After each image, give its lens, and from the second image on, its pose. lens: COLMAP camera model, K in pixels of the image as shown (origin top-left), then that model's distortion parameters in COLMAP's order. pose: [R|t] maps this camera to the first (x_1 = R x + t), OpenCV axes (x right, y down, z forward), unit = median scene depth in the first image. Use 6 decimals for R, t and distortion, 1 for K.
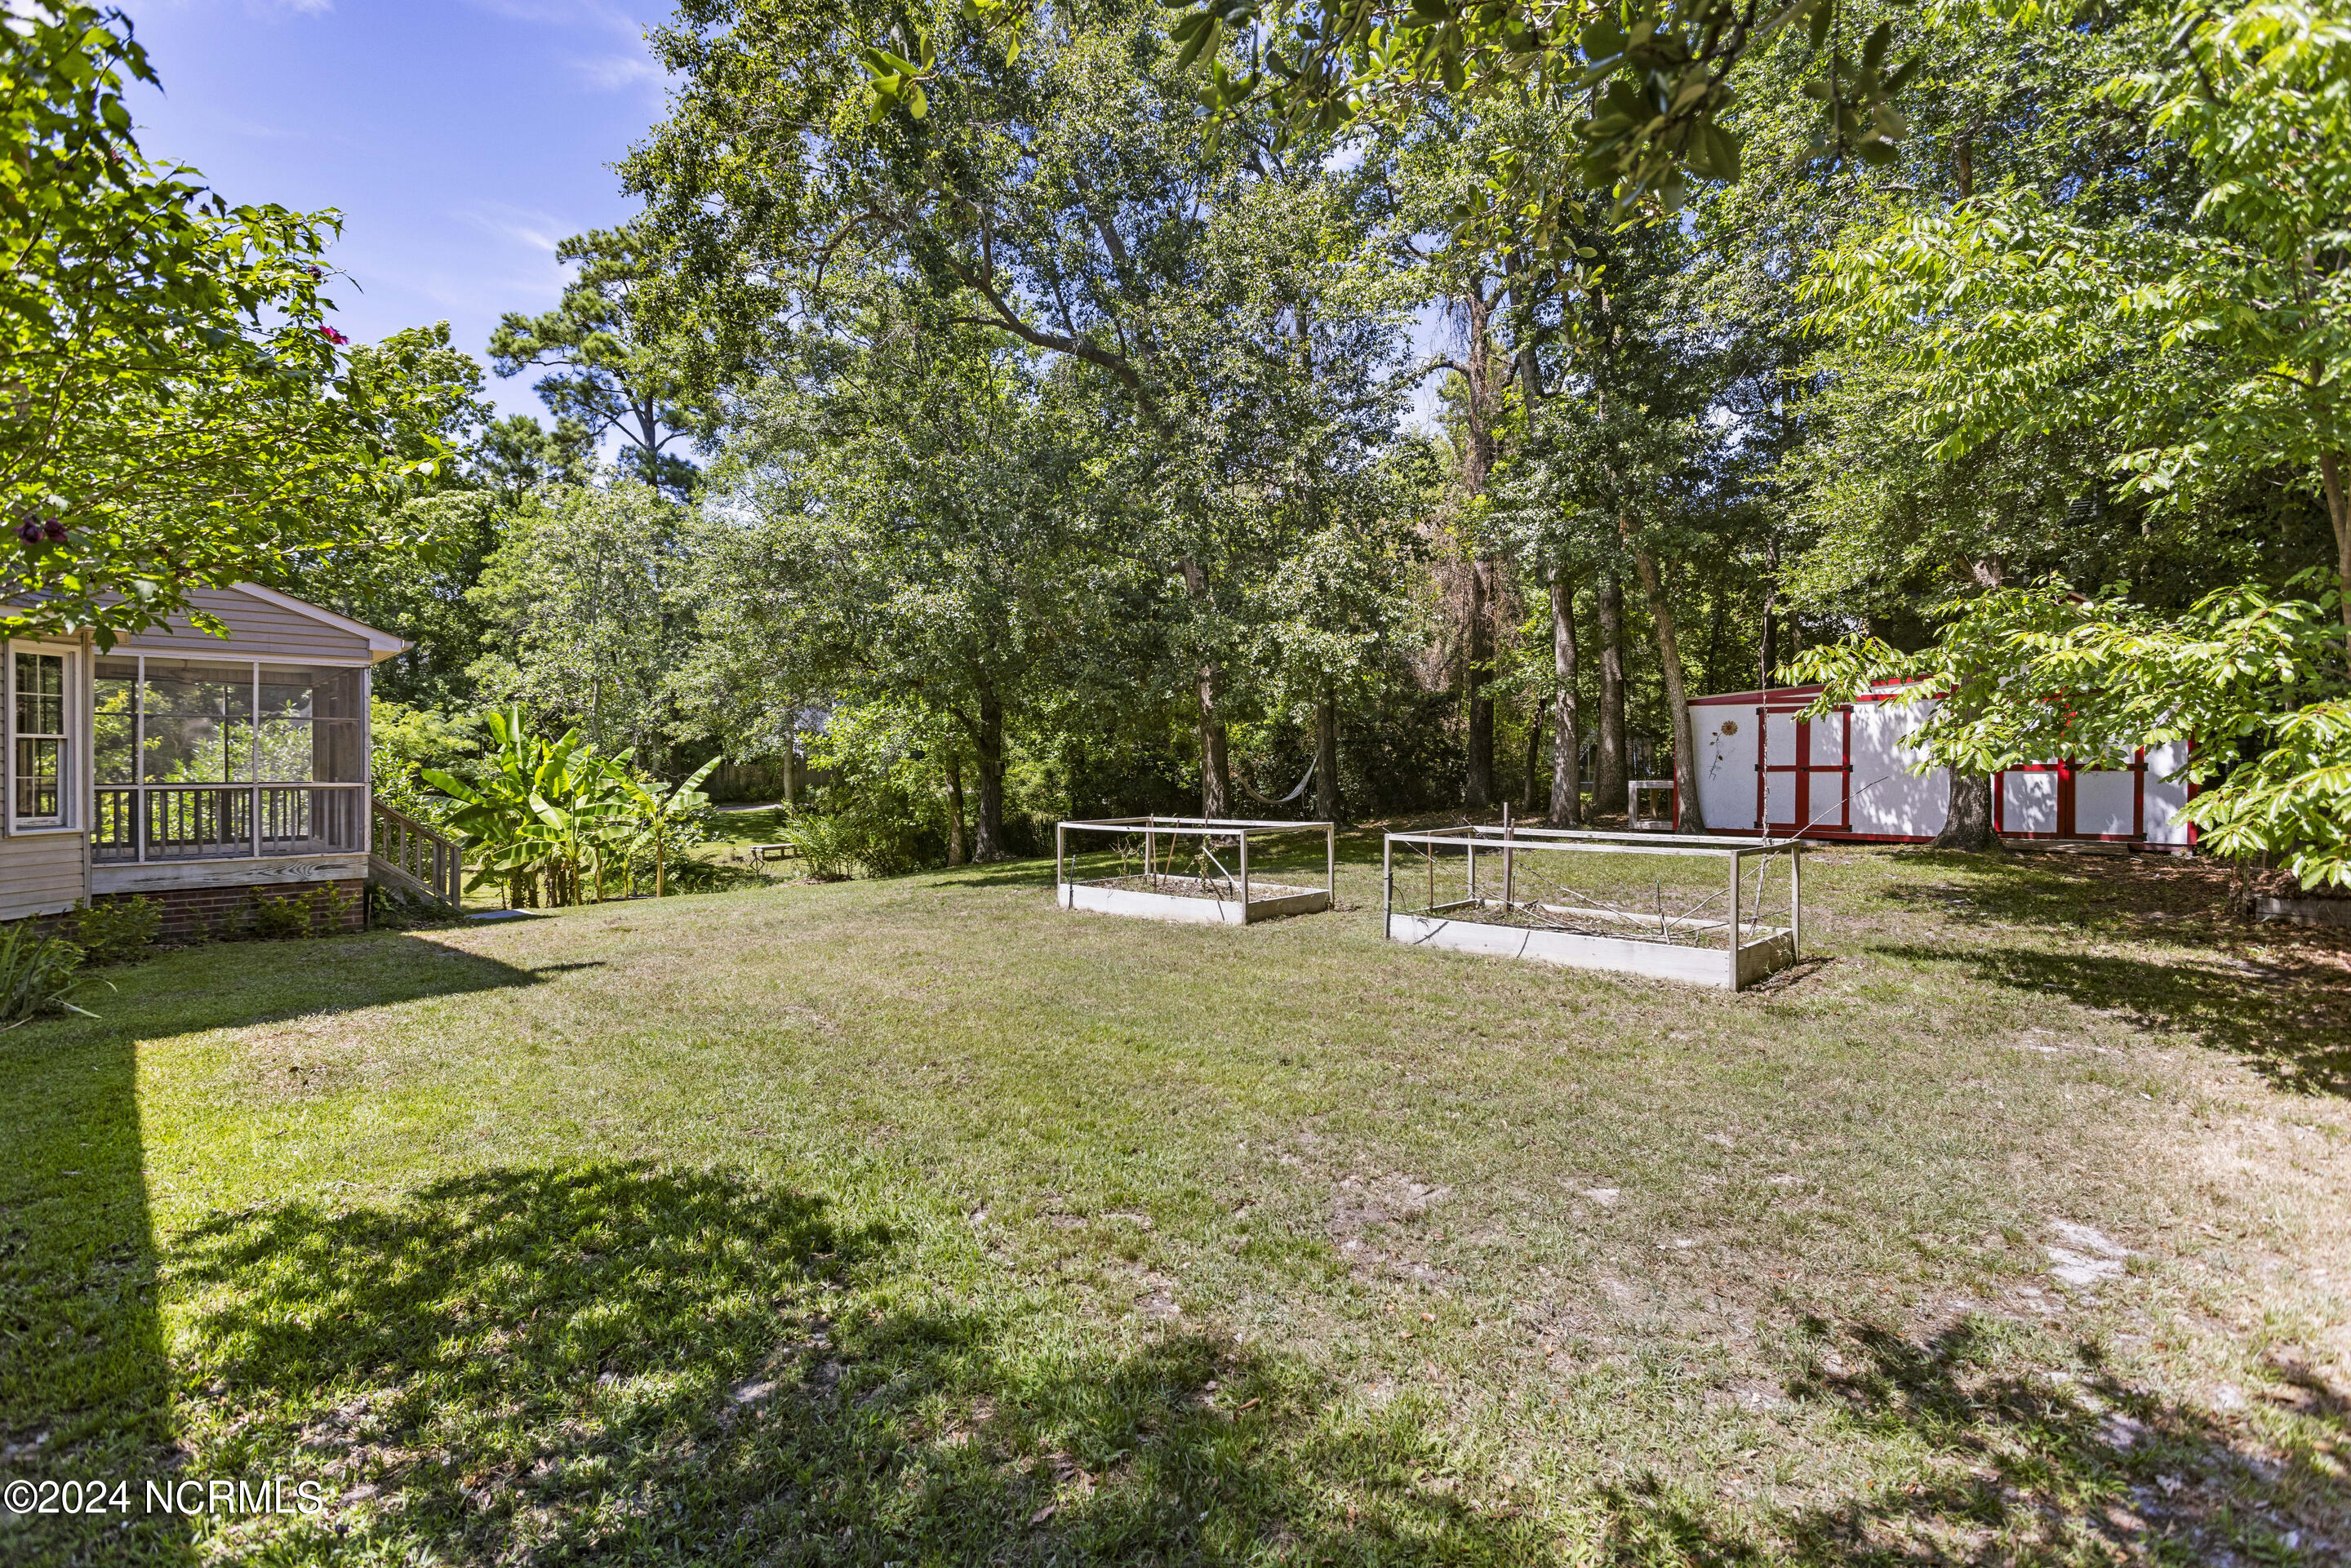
lens RADIAL K [[1124.0, 0, 1170.9], [0, 1124.0, 781.1], [0, 0, 1]] dist [-0.000160, -0.000015]
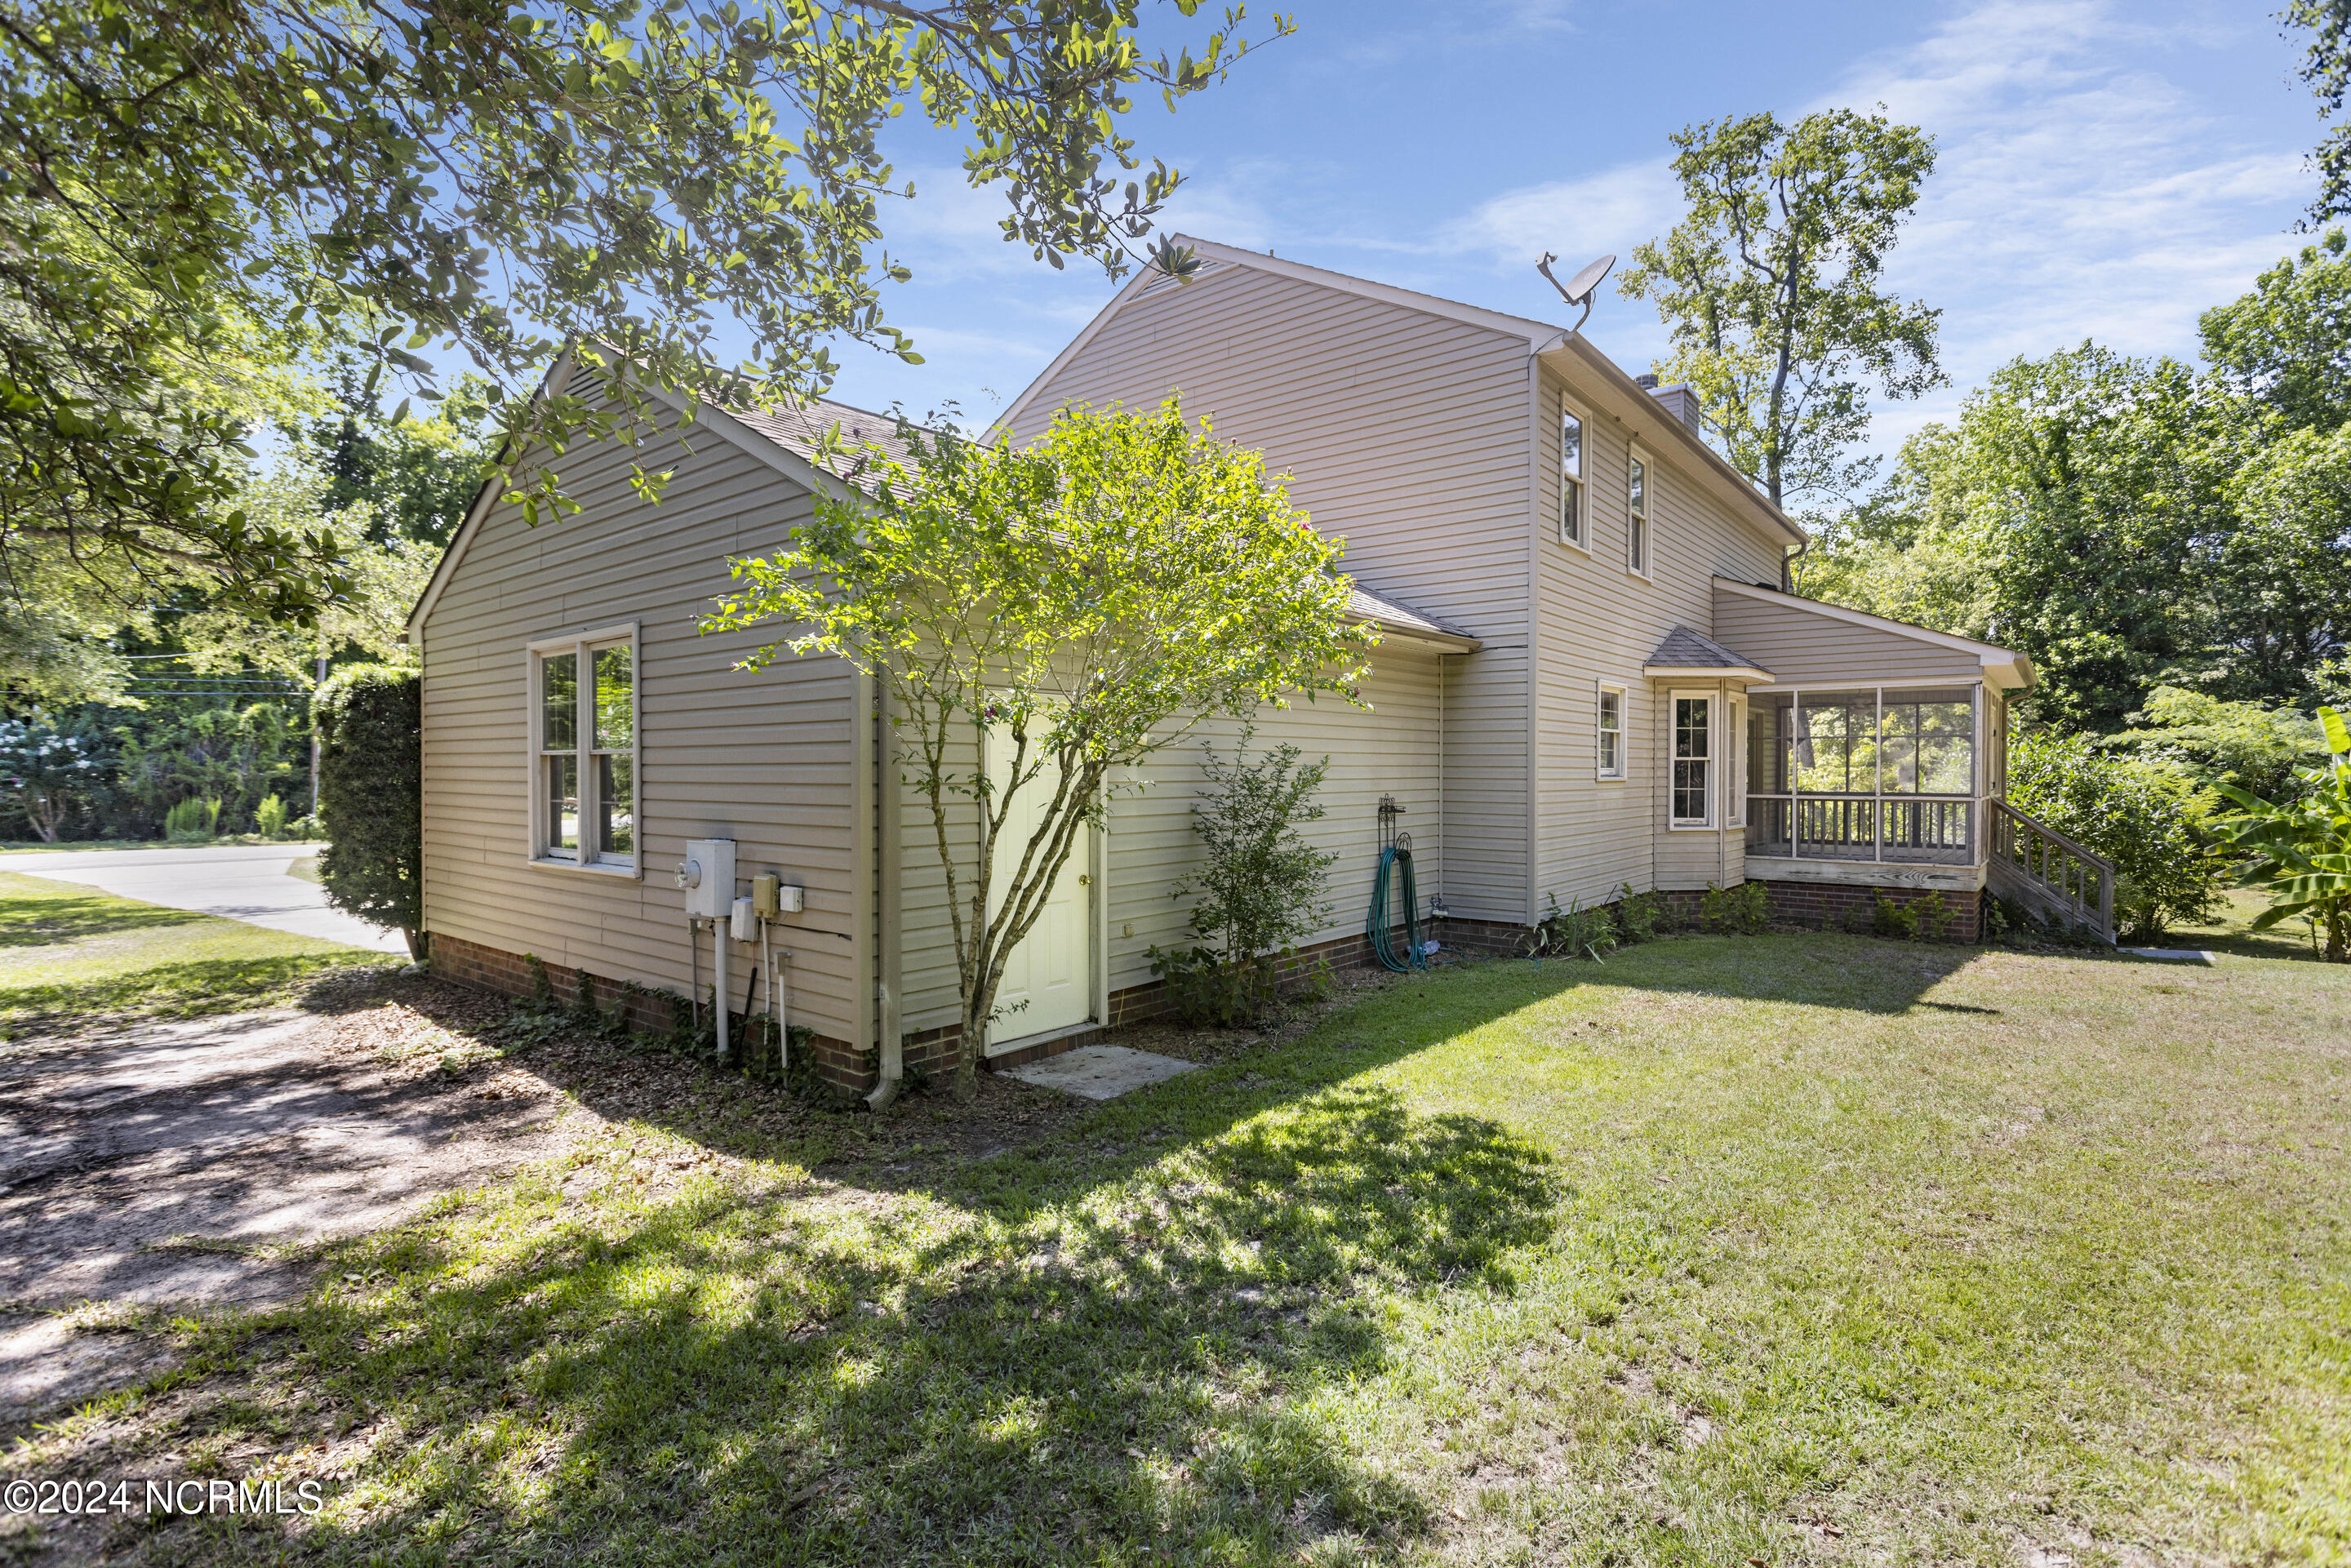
lens RADIAL K [[1124.0, 0, 1170.7], [0, 1124.0, 776.7], [0, 0, 1]] dist [-0.000160, -0.000015]
pose [[0.074659, 0.007321, -0.997182, 0.732730], [-0.008753, 0.999939, 0.006686, -0.052435], [0.997171, 0.008229, 0.074718, 0.642875]]
